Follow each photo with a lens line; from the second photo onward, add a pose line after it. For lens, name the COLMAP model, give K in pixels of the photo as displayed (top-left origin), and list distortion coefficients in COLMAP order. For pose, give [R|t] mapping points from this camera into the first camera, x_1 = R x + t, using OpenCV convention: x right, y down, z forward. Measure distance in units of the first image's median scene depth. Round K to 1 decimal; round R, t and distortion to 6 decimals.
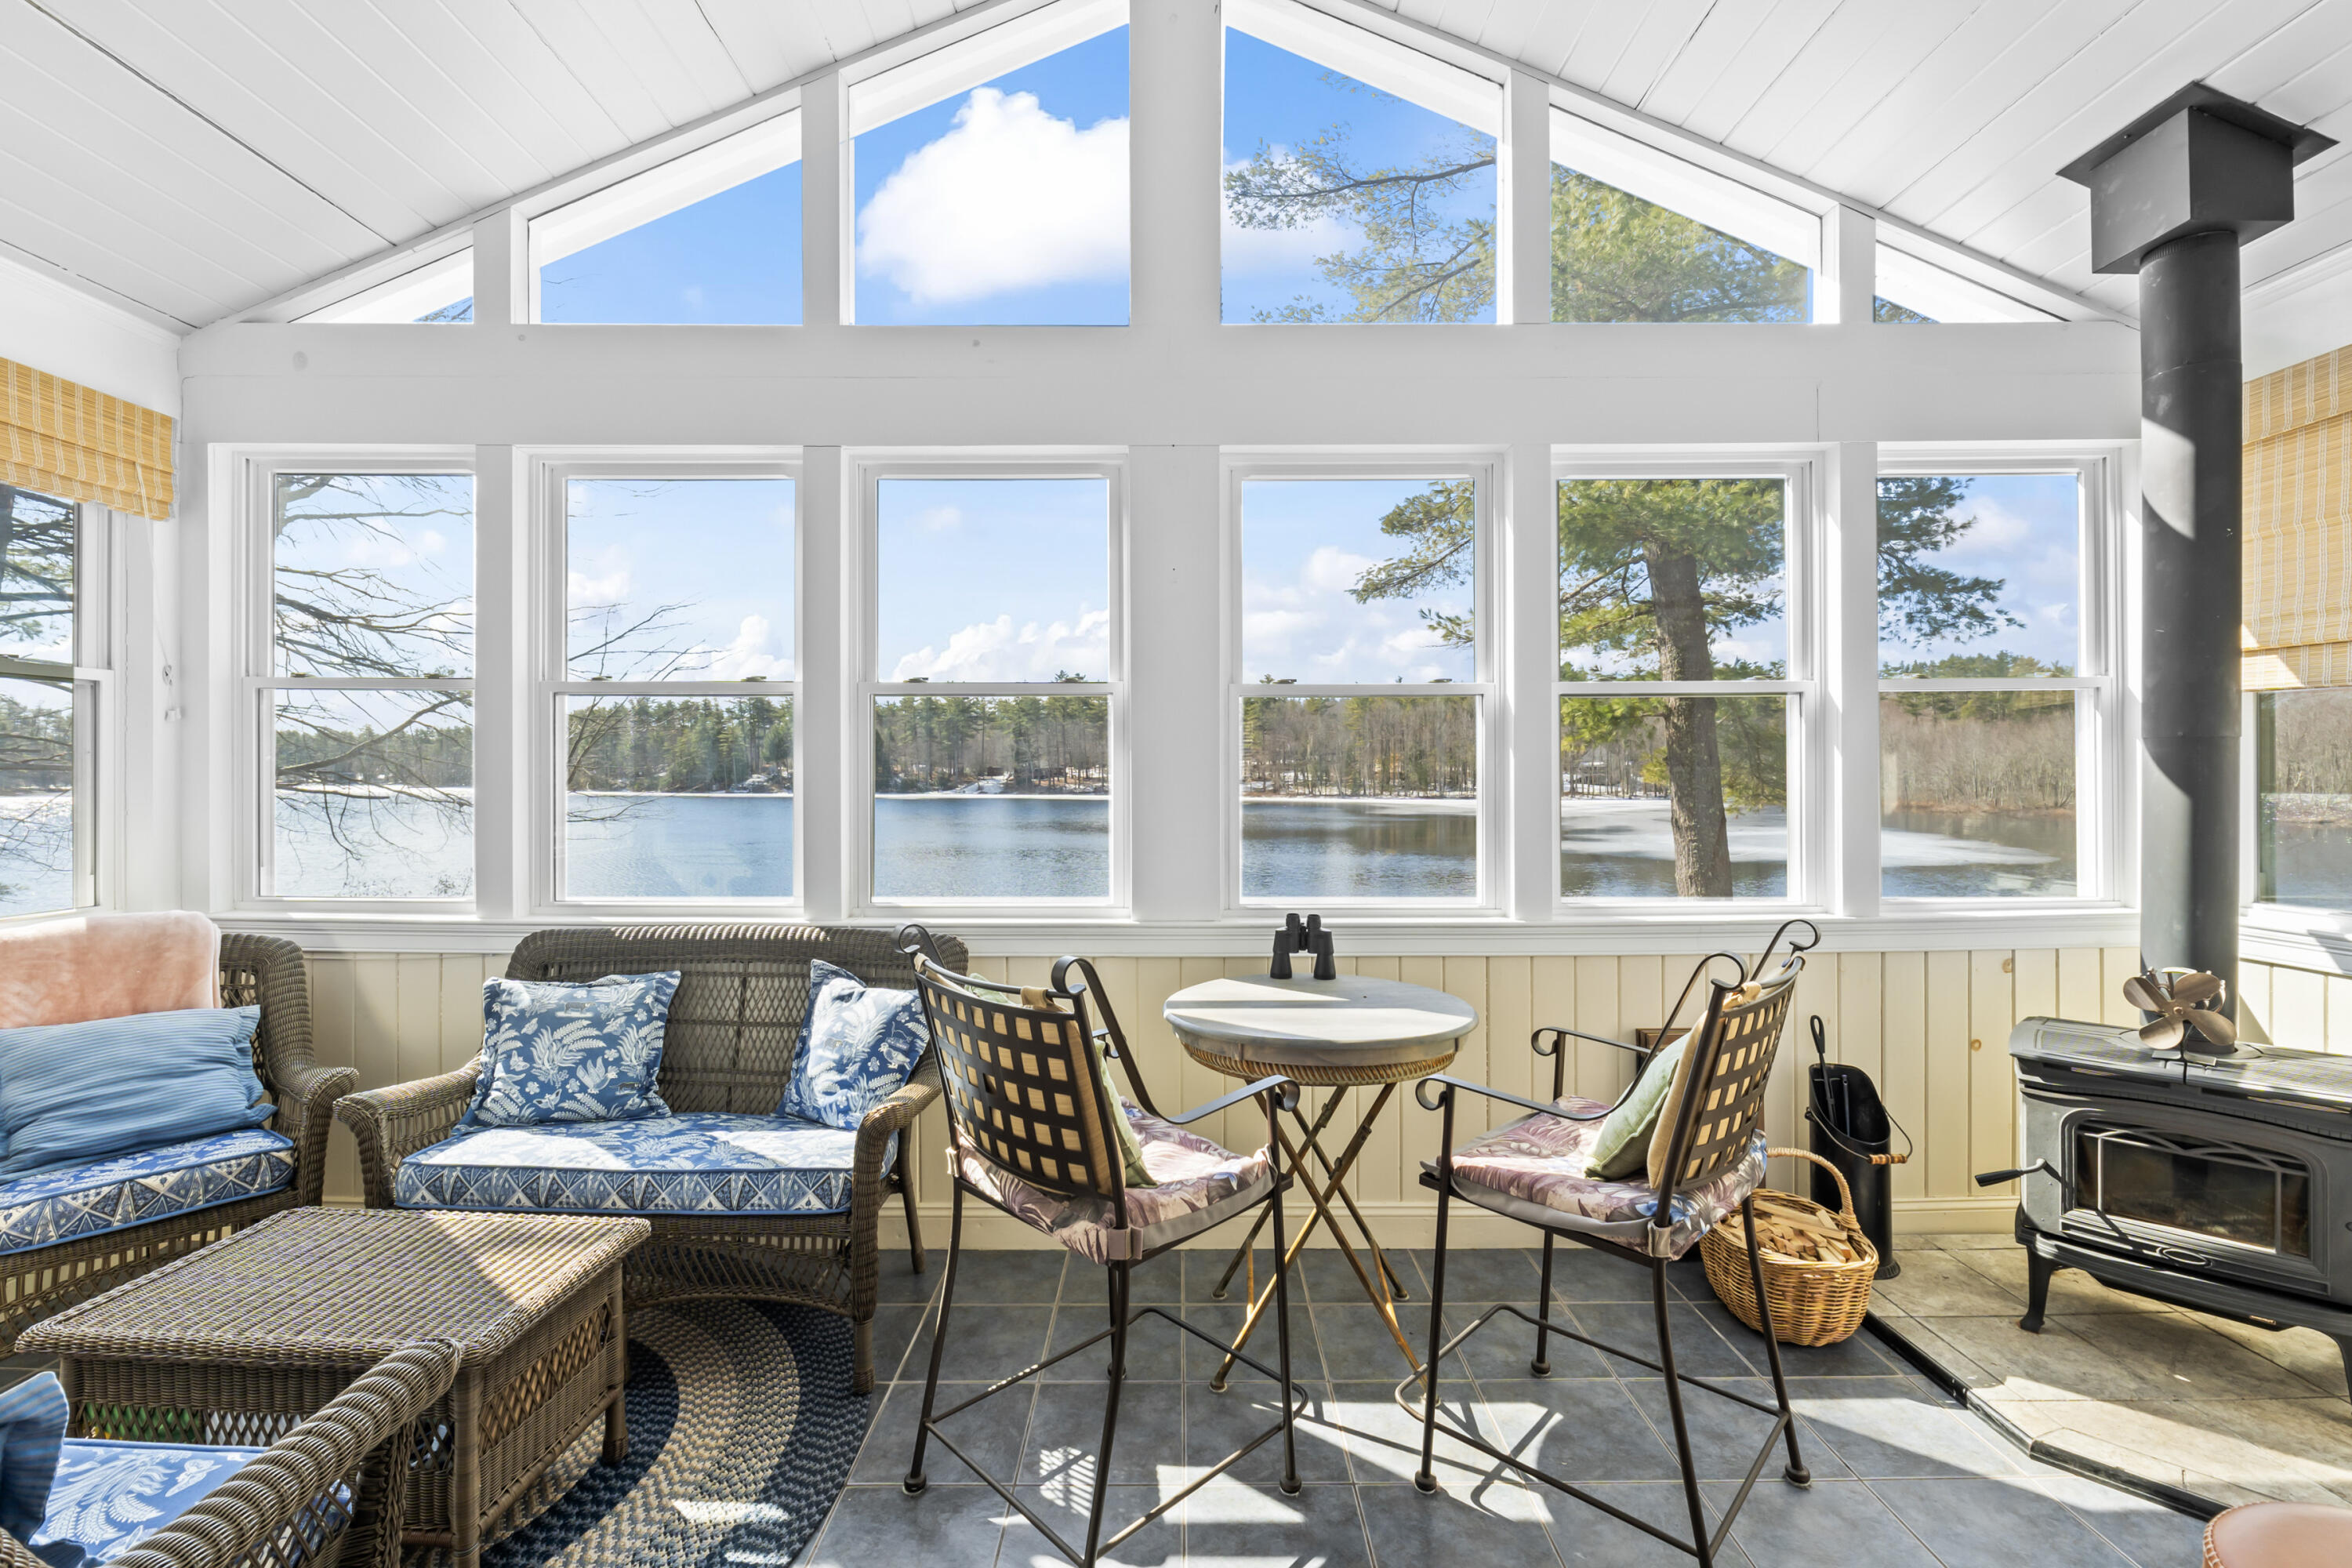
lens RADIAL K [[994.1, 0, 1176.6], [0, 994.1, 768.8], [0, 0, 1]] dist [-0.012122, 0.000482]
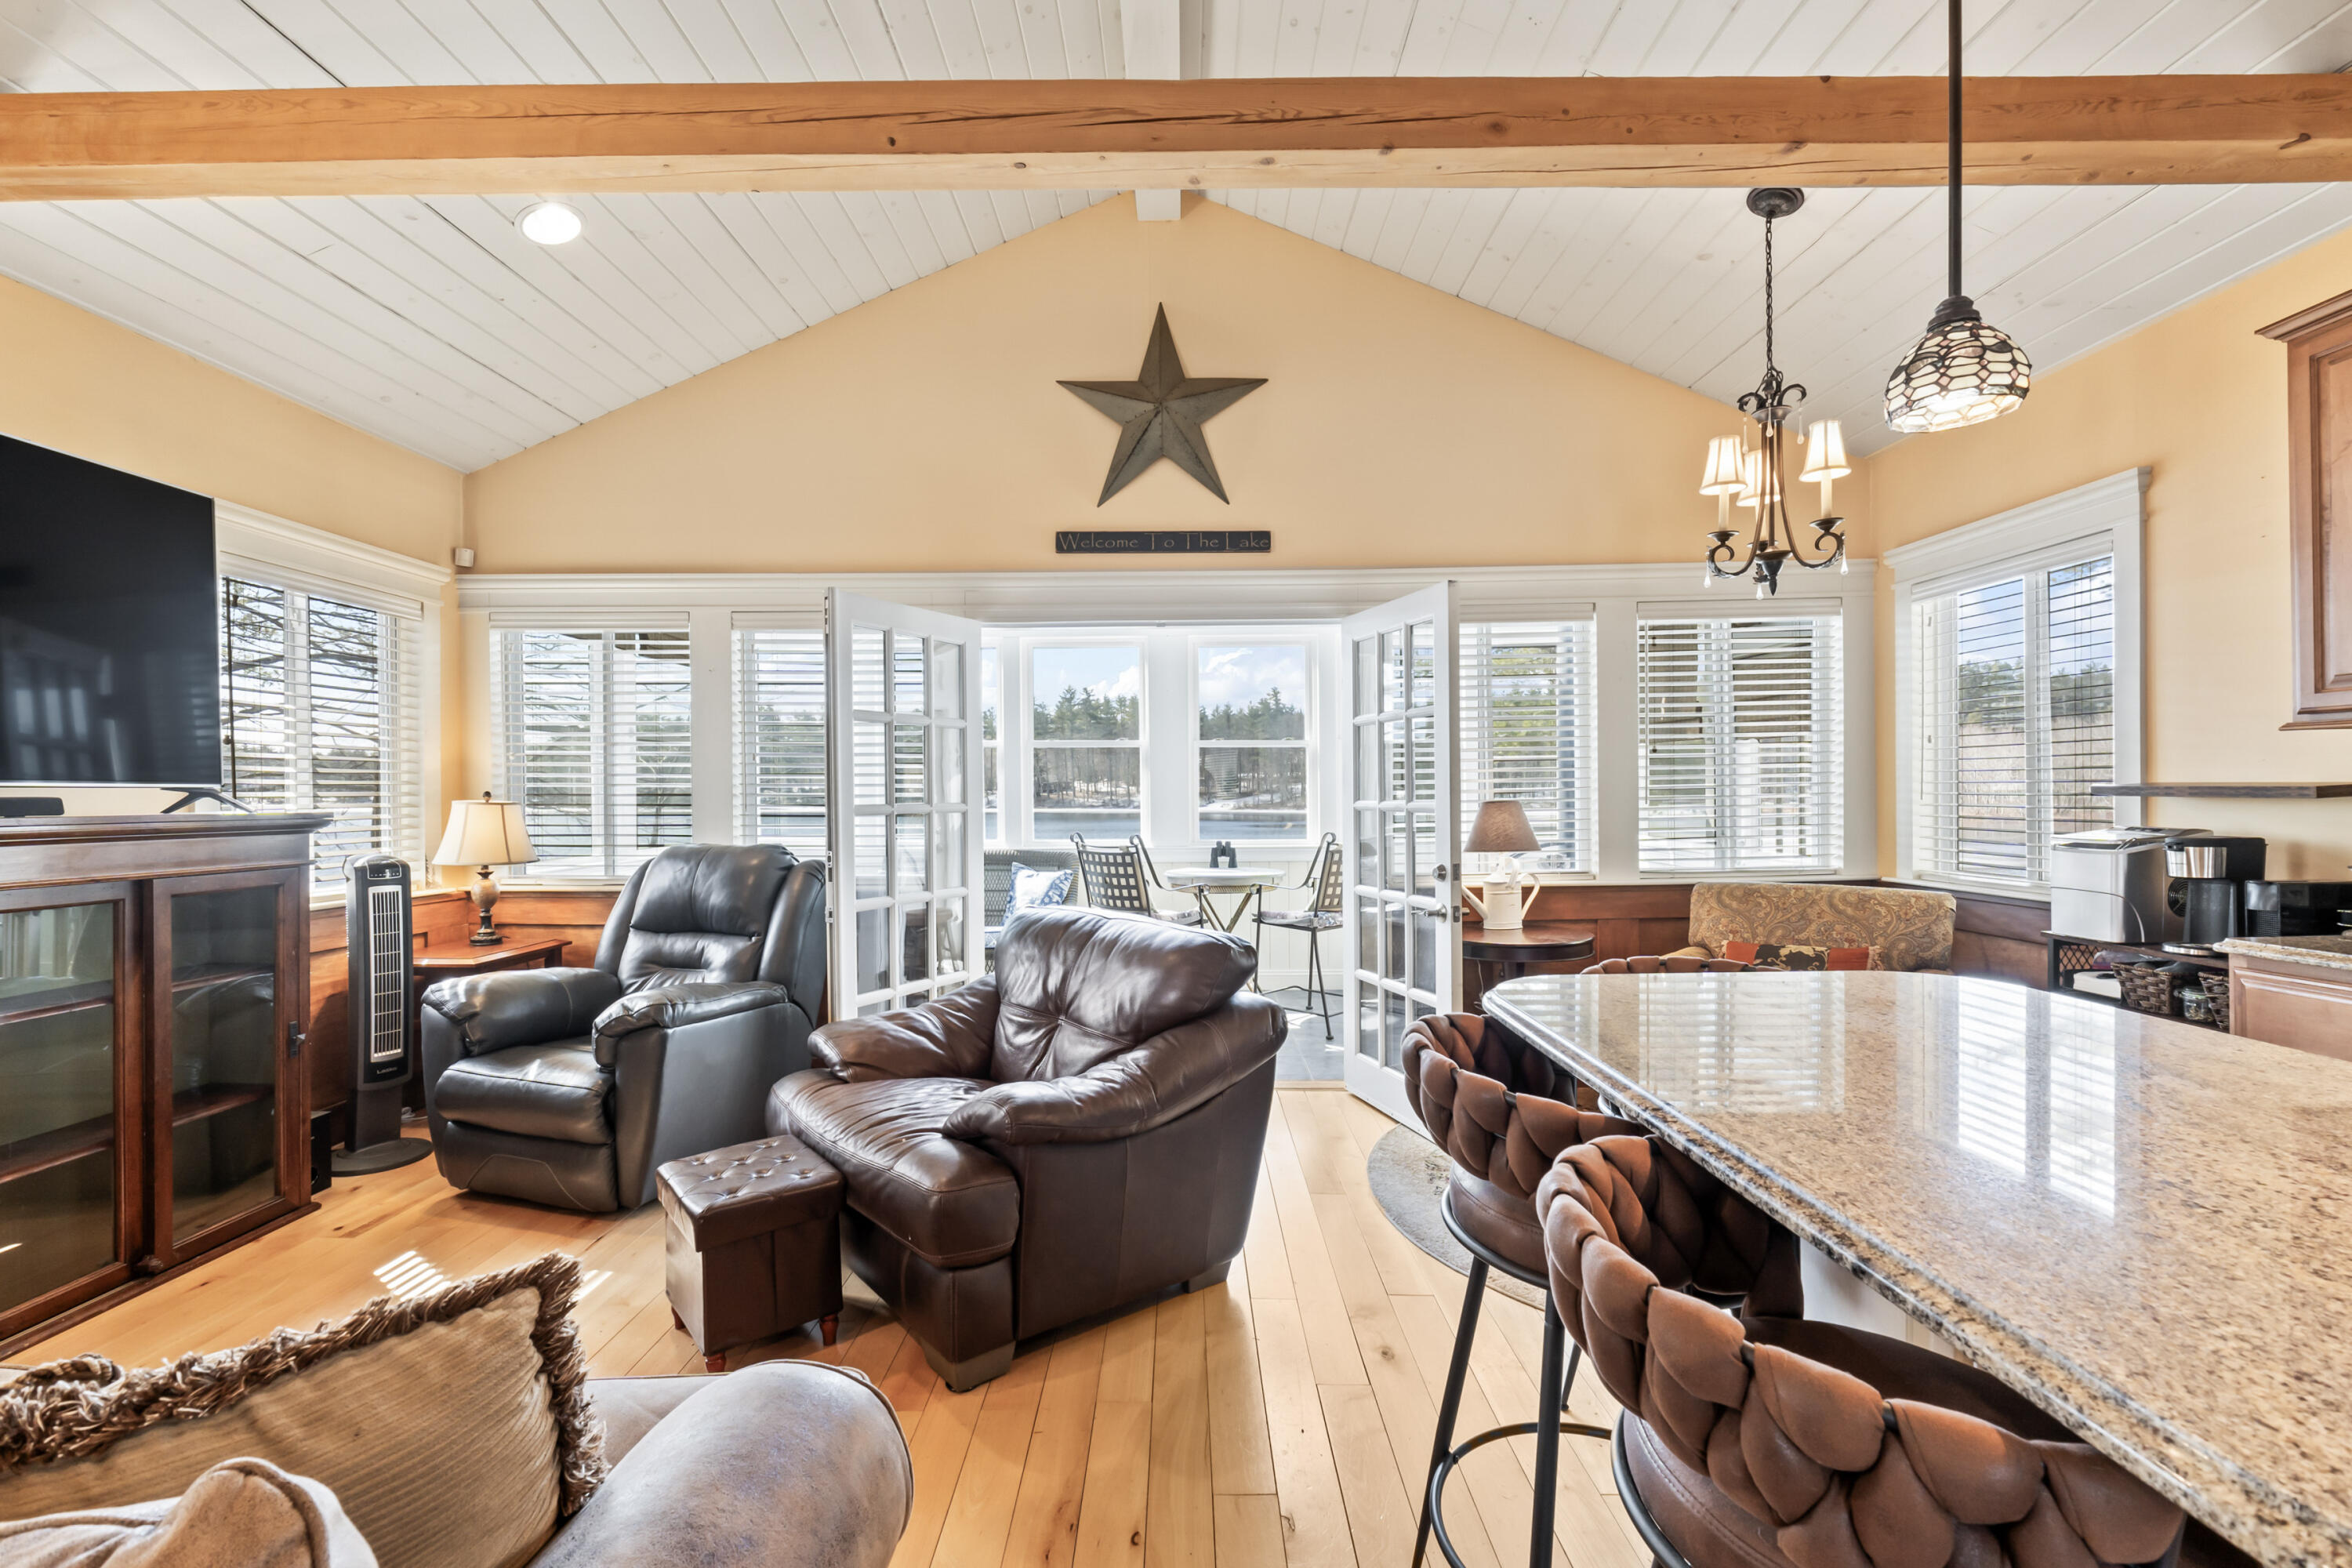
lens RADIAL K [[994.1, 0, 1173.8], [0, 994.1, 788.7], [0, 0, 1]] dist [-0.012122, 0.000482]
pose [[0.999908, -0.009670, -0.009490, 0.037759], [0.009733, 0.999931, 0.006633, 0.009128], [0.009426, -0.006725, 0.999933, -1.498626]]
